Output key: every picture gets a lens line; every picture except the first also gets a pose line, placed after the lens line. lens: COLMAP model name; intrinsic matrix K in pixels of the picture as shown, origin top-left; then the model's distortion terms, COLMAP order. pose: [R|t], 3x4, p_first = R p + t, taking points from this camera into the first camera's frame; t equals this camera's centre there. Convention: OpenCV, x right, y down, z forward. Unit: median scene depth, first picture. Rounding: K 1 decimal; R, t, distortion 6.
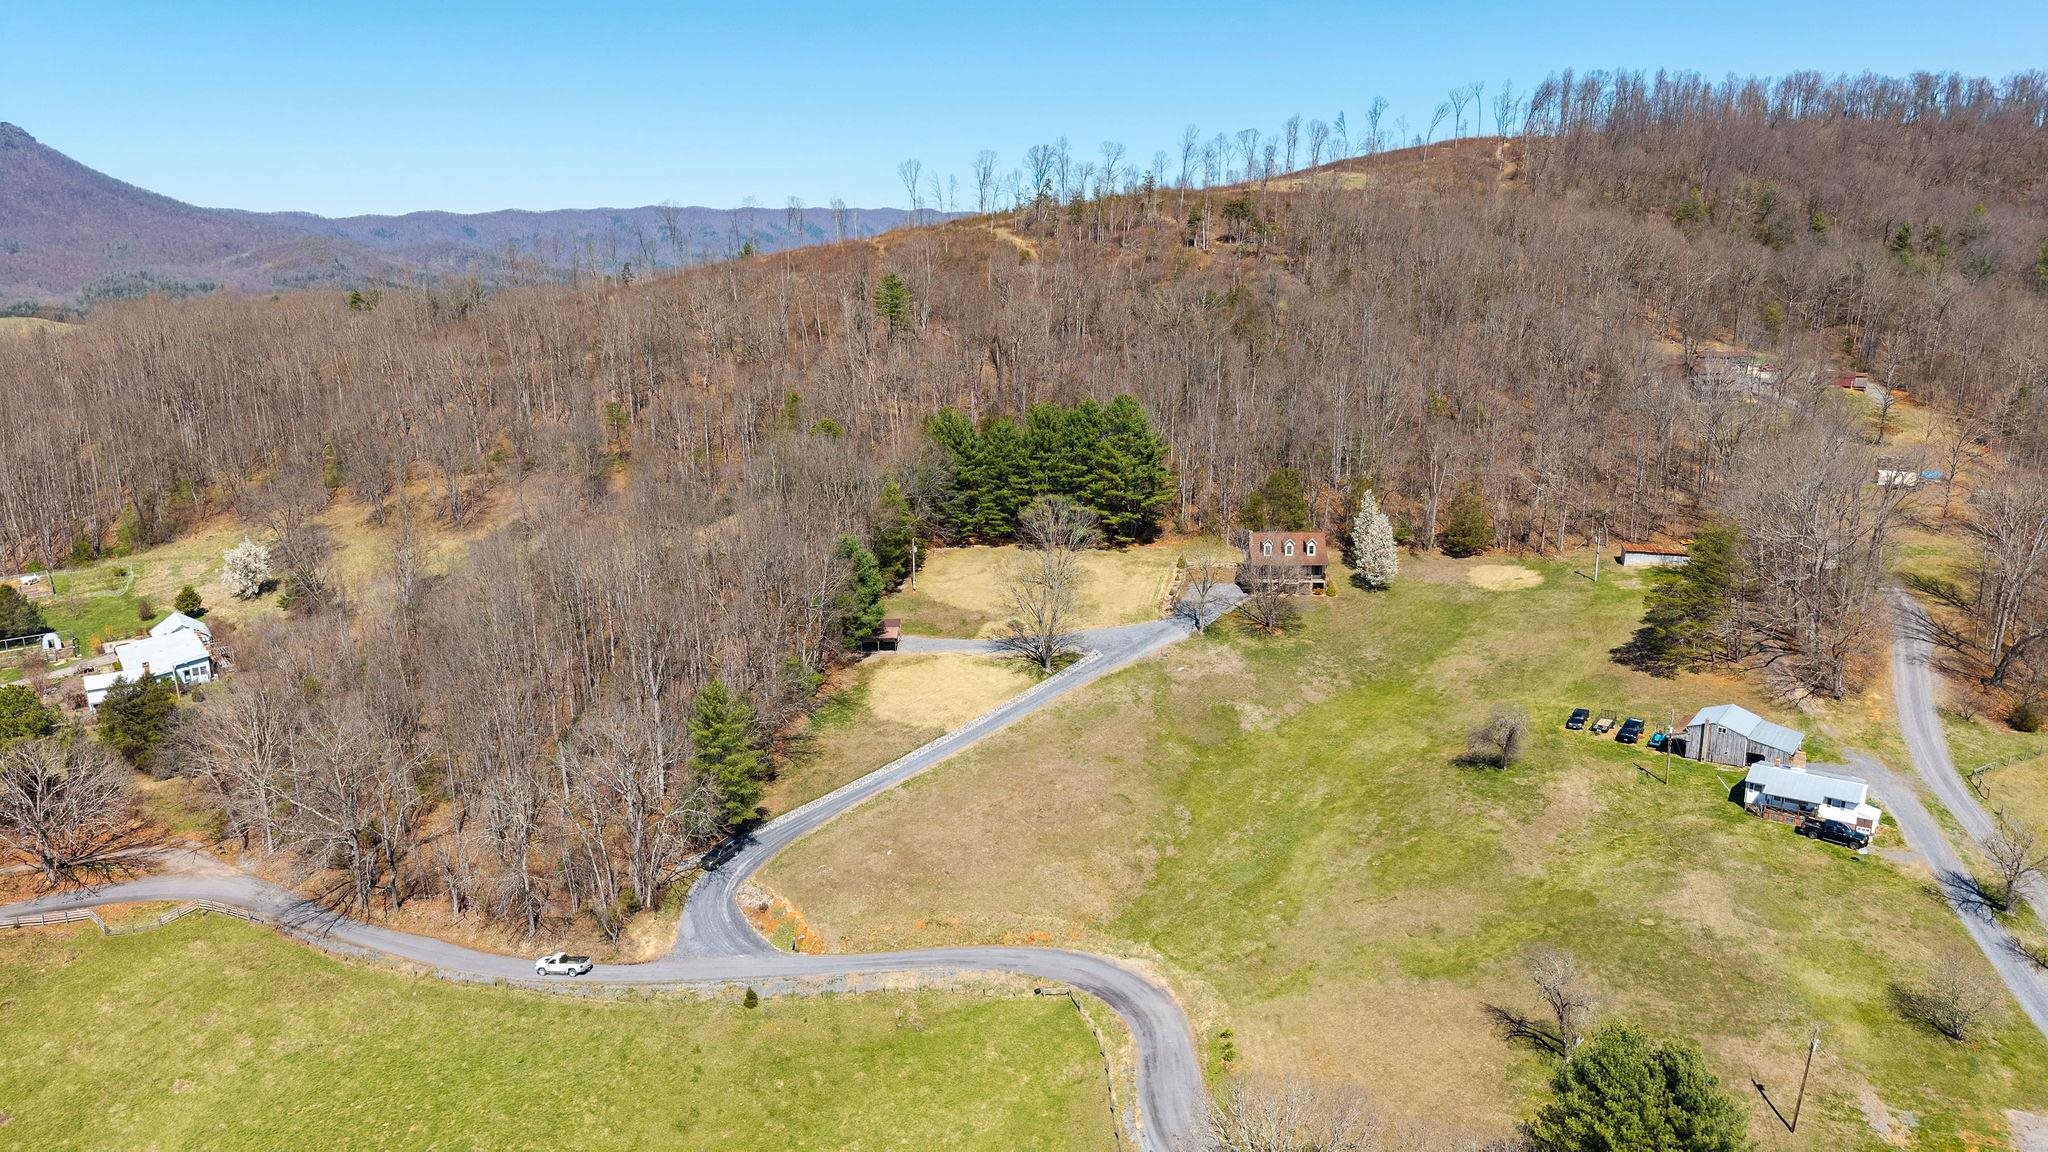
lens RADIAL K [[1377.7, 0, 993.0], [0, 1377.7, 583.1], [0, 0, 1]] dist [0.008077, -0.013701]
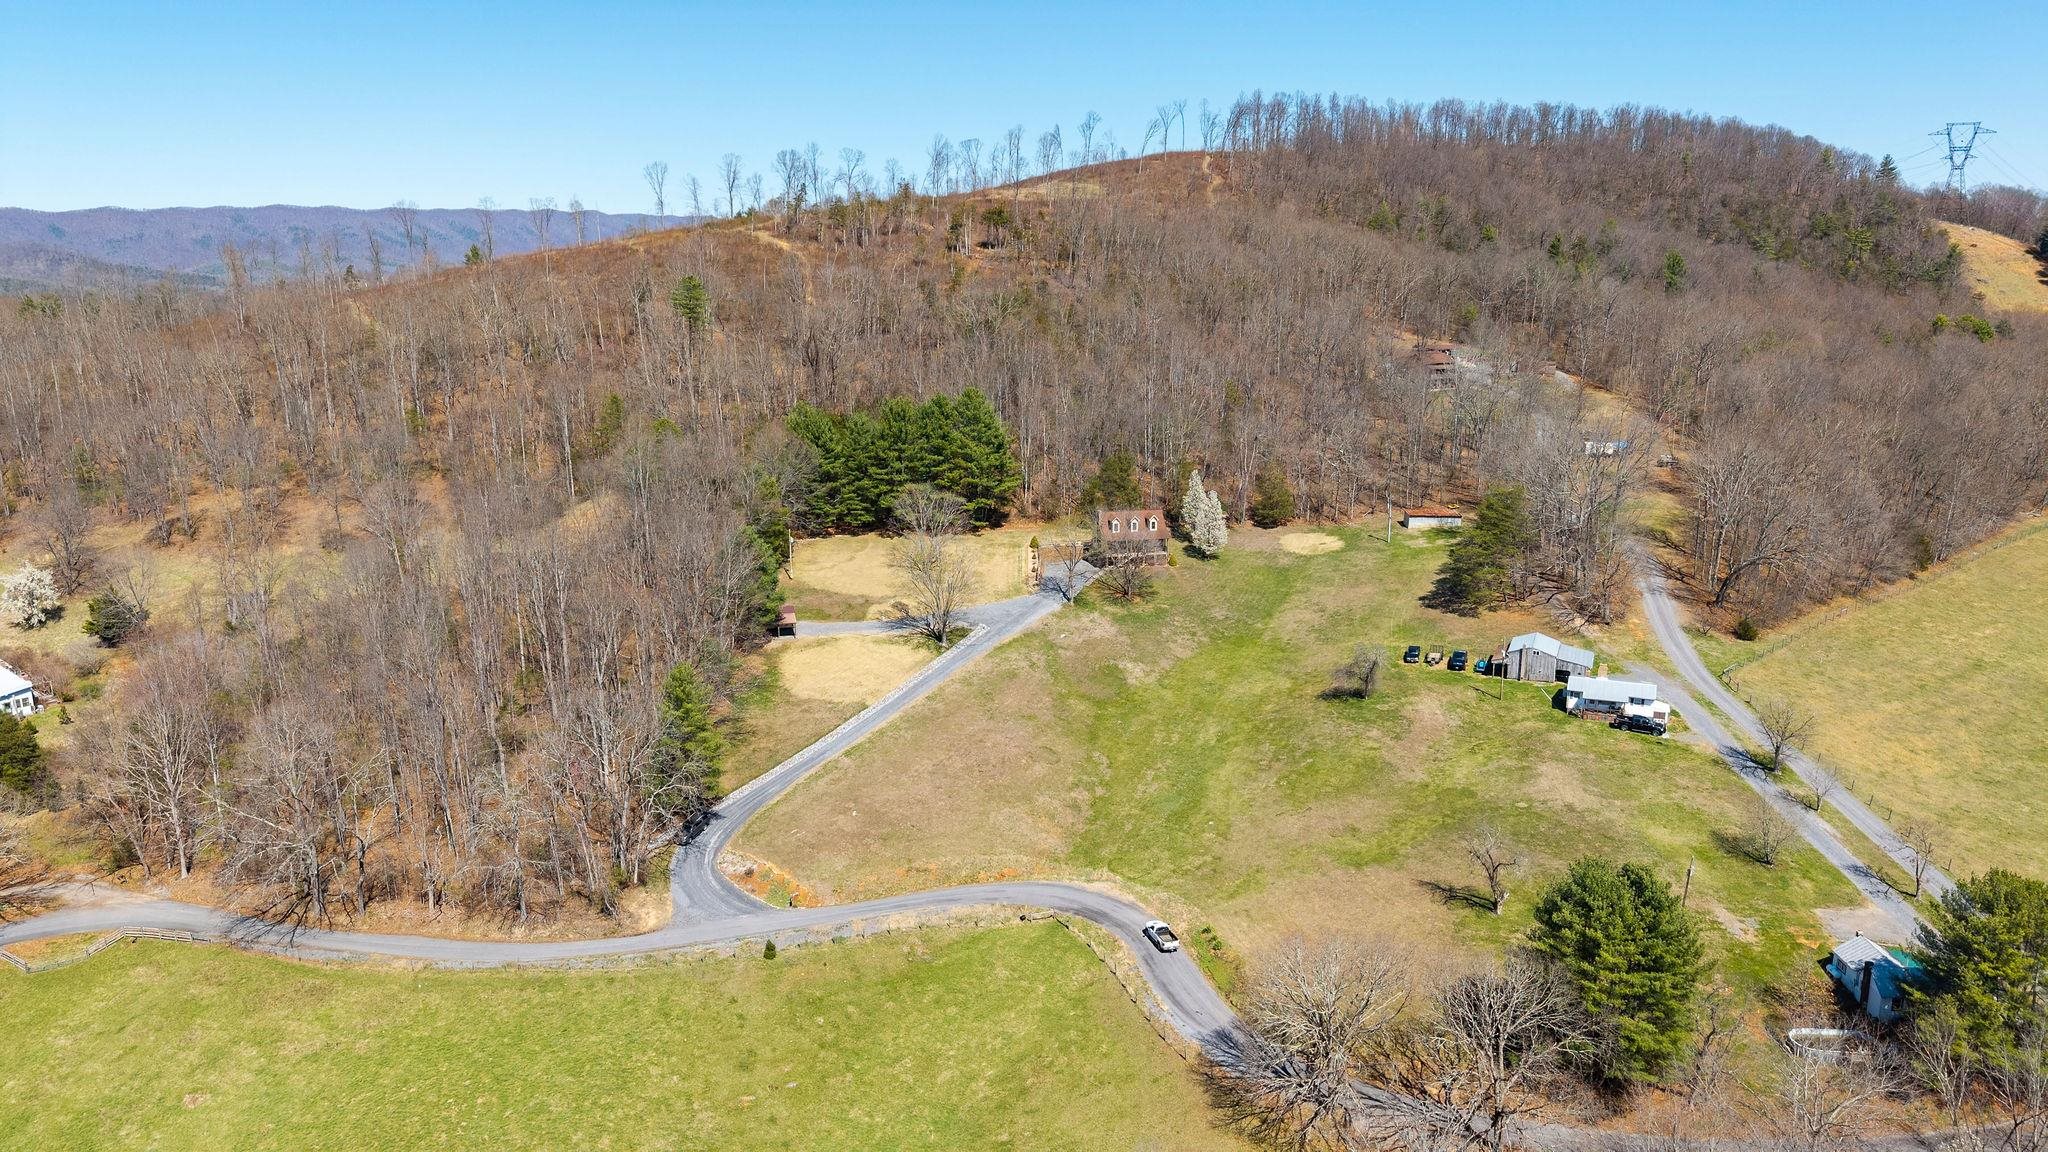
lens RADIAL K [[1377.7, 0, 989.9], [0, 1377.7, 595.7], [0, 0, 1]] dist [0.008077, -0.013701]
pose [[0.973668, -0.050535, 0.222298, -0.147569], [0.049404, 0.998722, 0.010651, 0.014318], [-0.222553, 0.000612, 0.974921, -0.052885]]
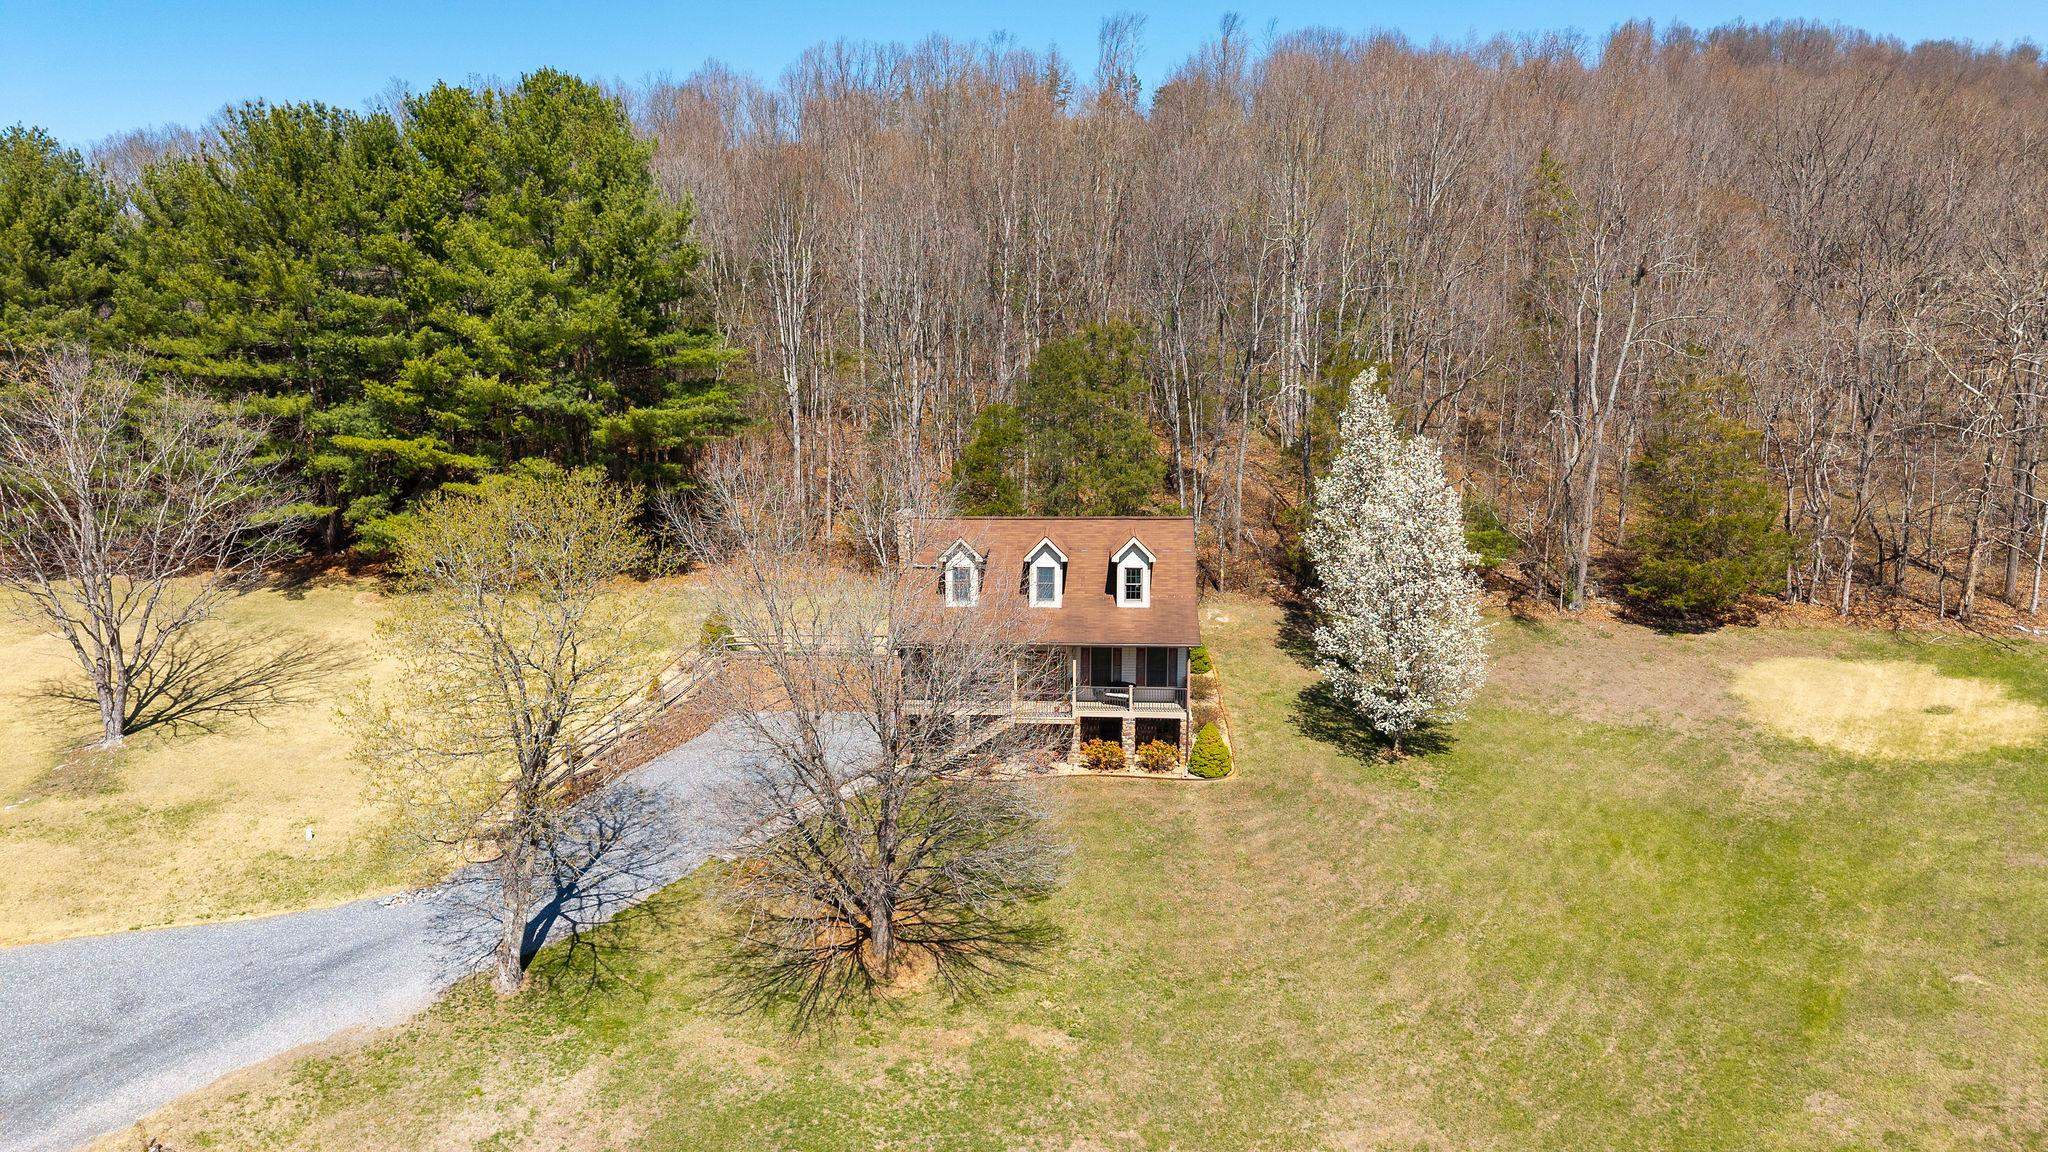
lens RADIAL K [[1377.7, 0, 1019.6], [0, 1377.7, 581.4], [0, 0, 1]] dist [0.008077, -0.013701]
pose [[0.999897, 0.013773, 0.004122, 0.211021], [-0.013461, 0.997593, -0.068021, -0.007790], [-0.005049, 0.067959, 0.997675, 0.759793]]
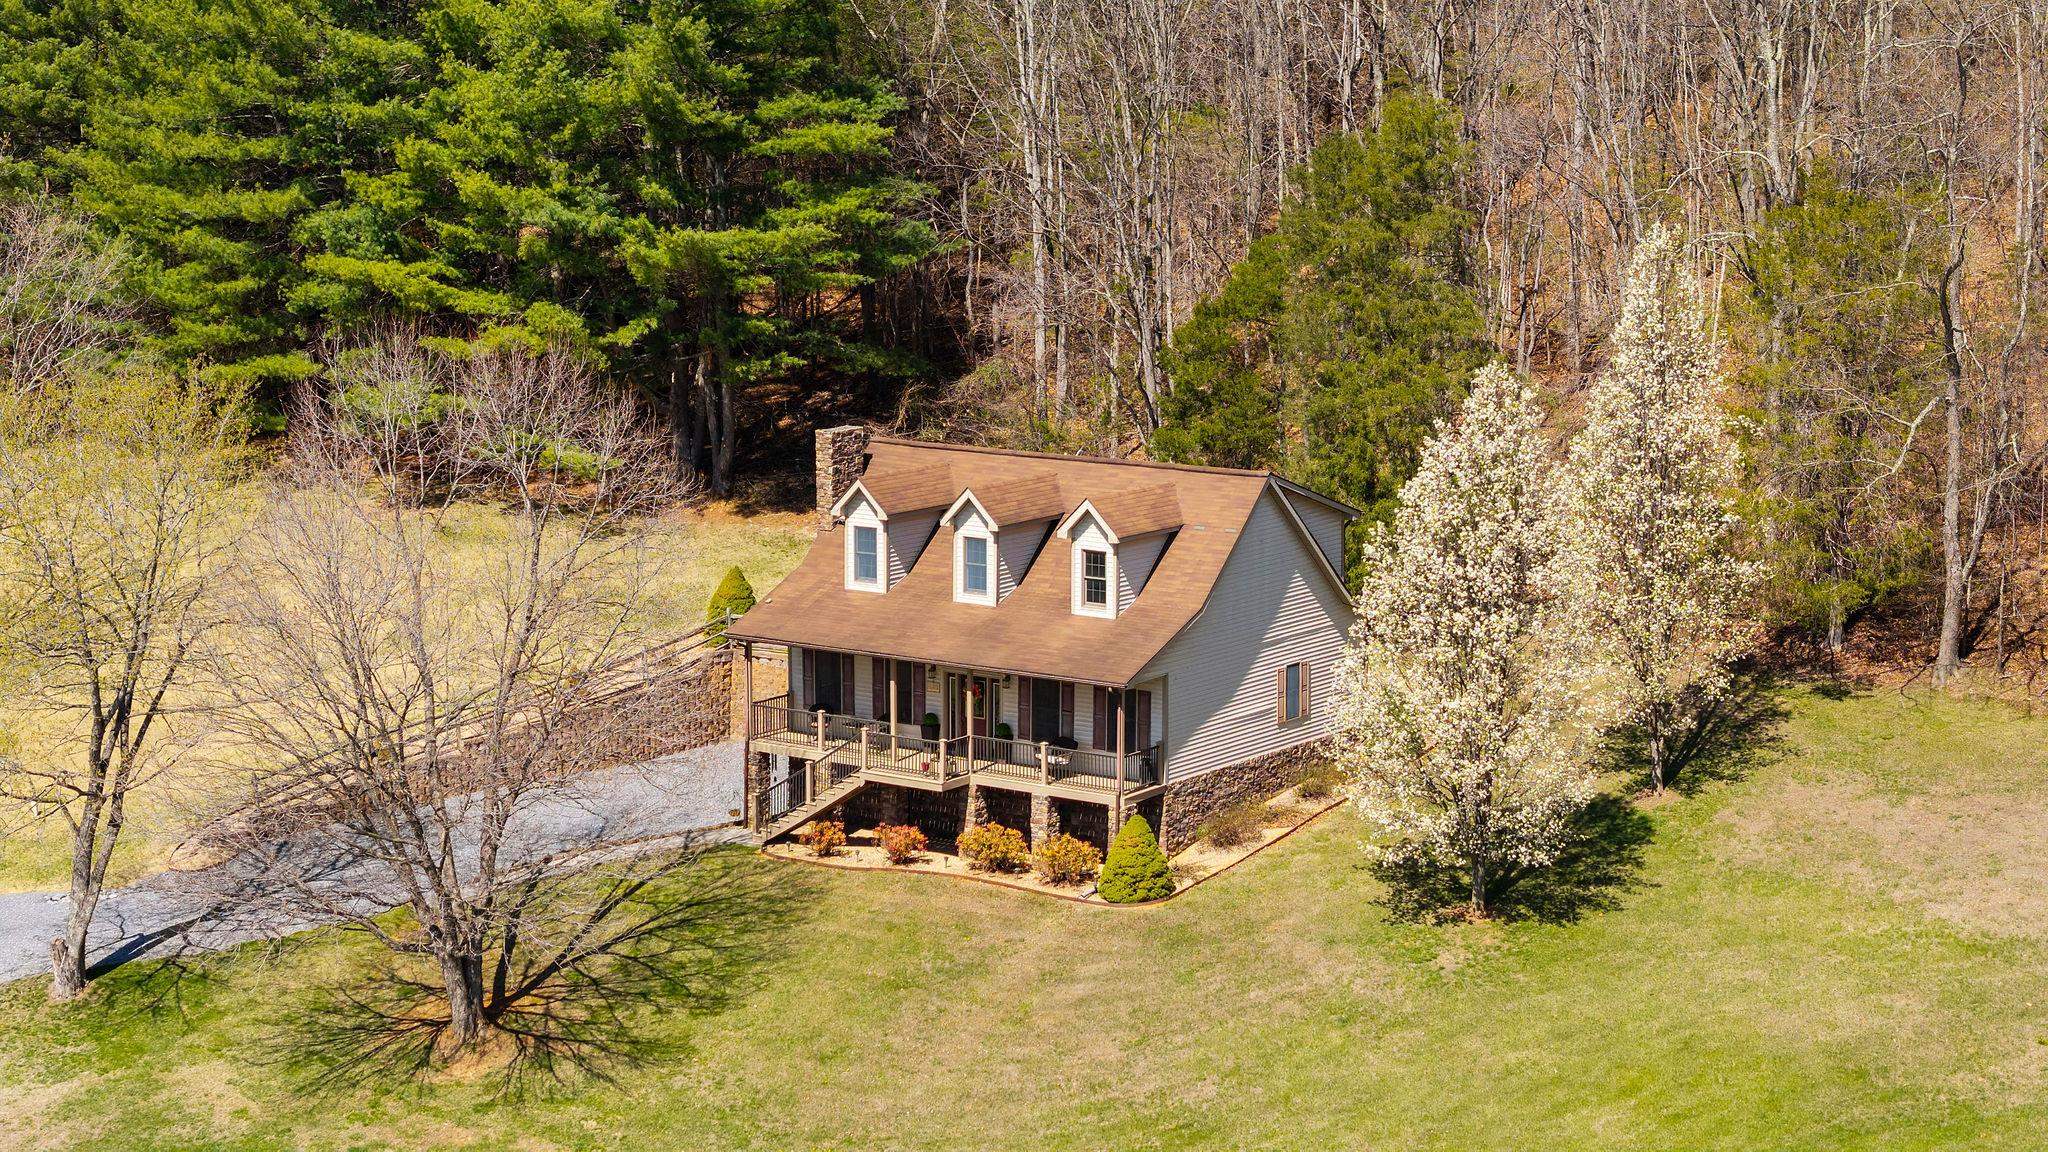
lens RADIAL K [[4171.0, 0, 1015.1], [0, 4171.0, 560.6], [0, 0, 1]] dist [-0.265203, 0.000000]
pose [[0.841178, 0.096500, -0.532078, 0.465227], [-0.128496, 0.991435, -0.023334, -0.014701], [0.525269, 0.087998, 0.846374, 0.619536]]
